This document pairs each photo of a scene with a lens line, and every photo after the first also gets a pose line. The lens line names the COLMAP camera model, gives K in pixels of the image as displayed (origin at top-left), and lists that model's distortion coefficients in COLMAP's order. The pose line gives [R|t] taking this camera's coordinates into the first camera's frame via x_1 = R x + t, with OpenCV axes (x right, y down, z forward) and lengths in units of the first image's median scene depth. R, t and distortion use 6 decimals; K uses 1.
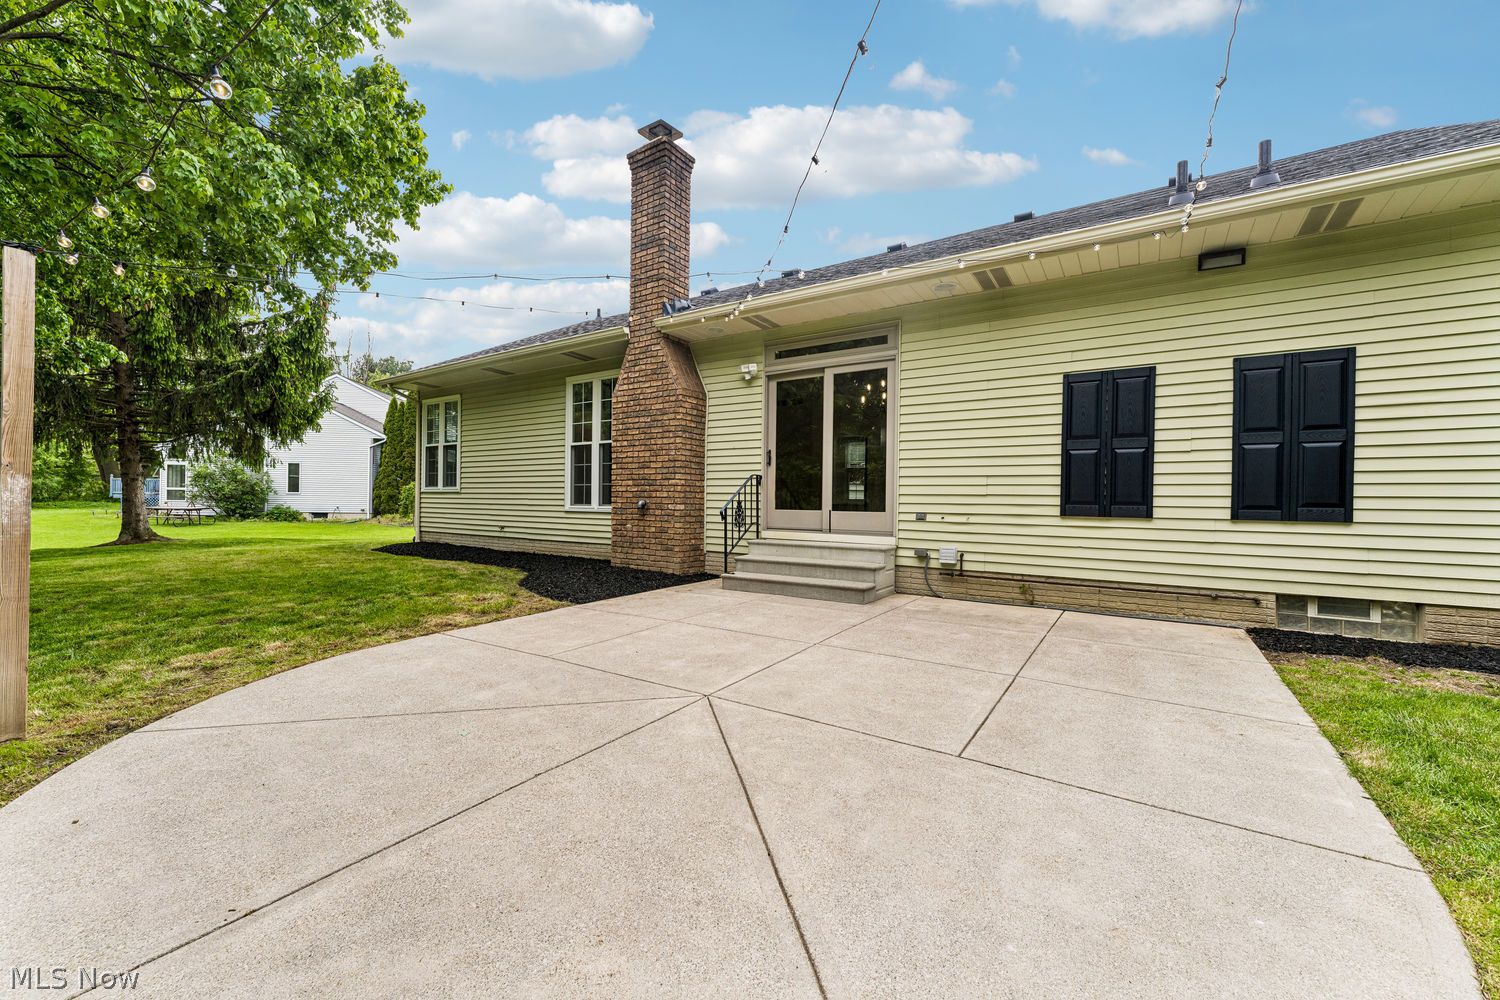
lens RADIAL K [[594.9, 0, 752.6], [0, 594.9, 496.7], [0, 0, 1]] dist [0.000015, -0.000760]
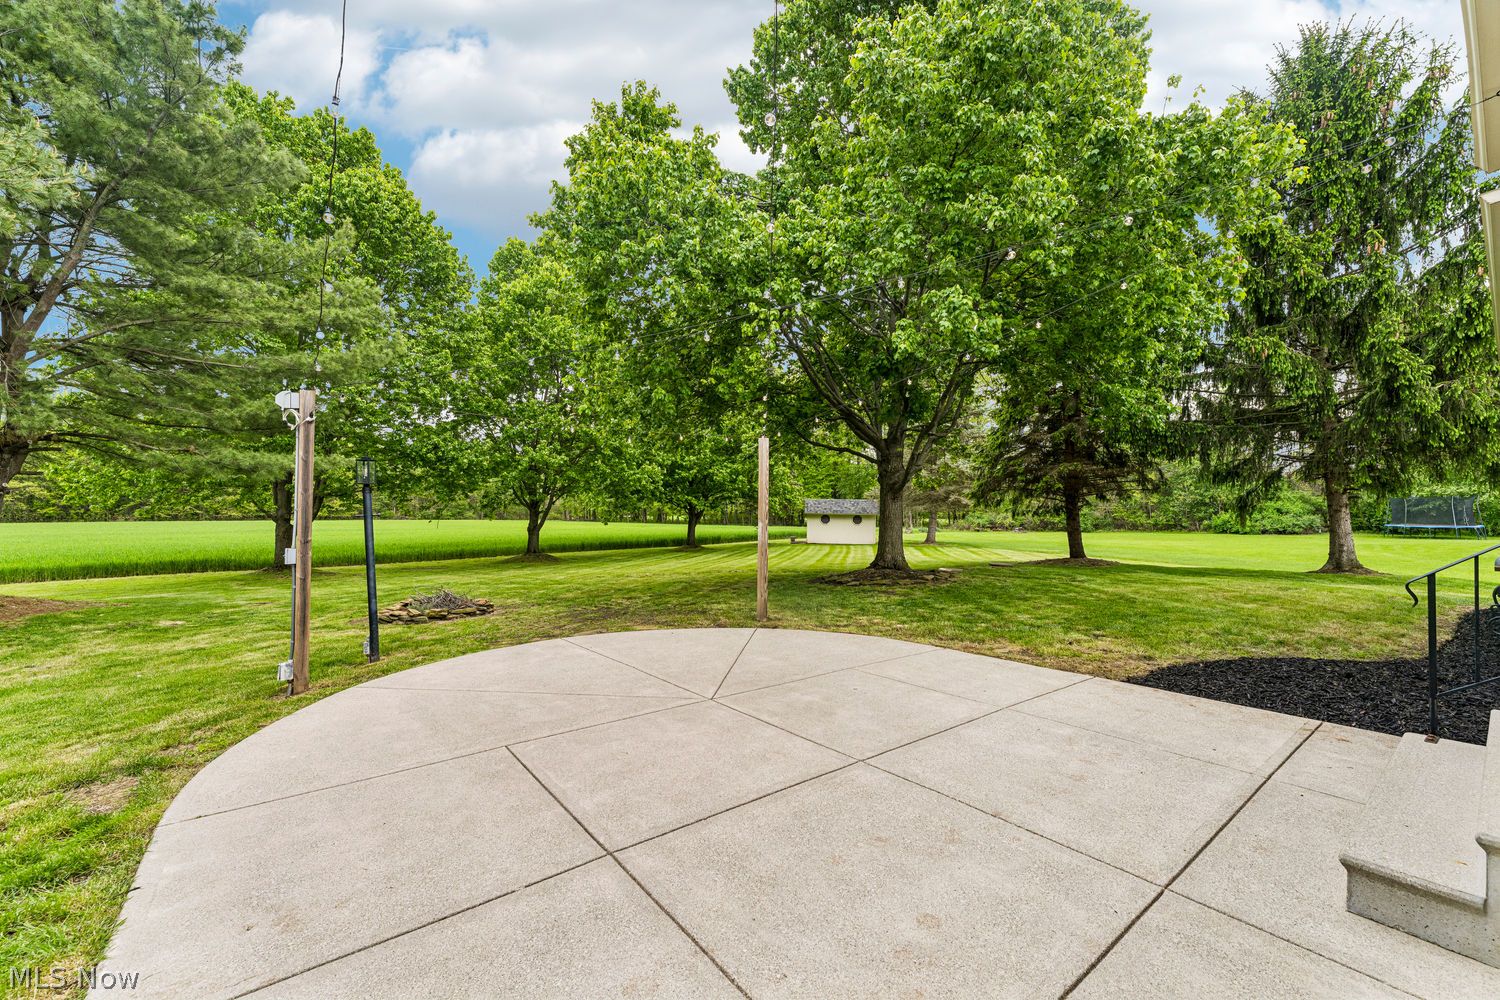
lens RADIAL K [[594.9, 0, 738.8], [0, 594.9, 504.1], [0, 0, 1]] dist [0.000015, -0.000760]
pose [[-0.326643, -0.023988, -0.944843, 1.097355], [-0.007023, 0.999712, -0.022953, -0.043846], [0.945122, -0.000862, -0.326717, 1.481182]]
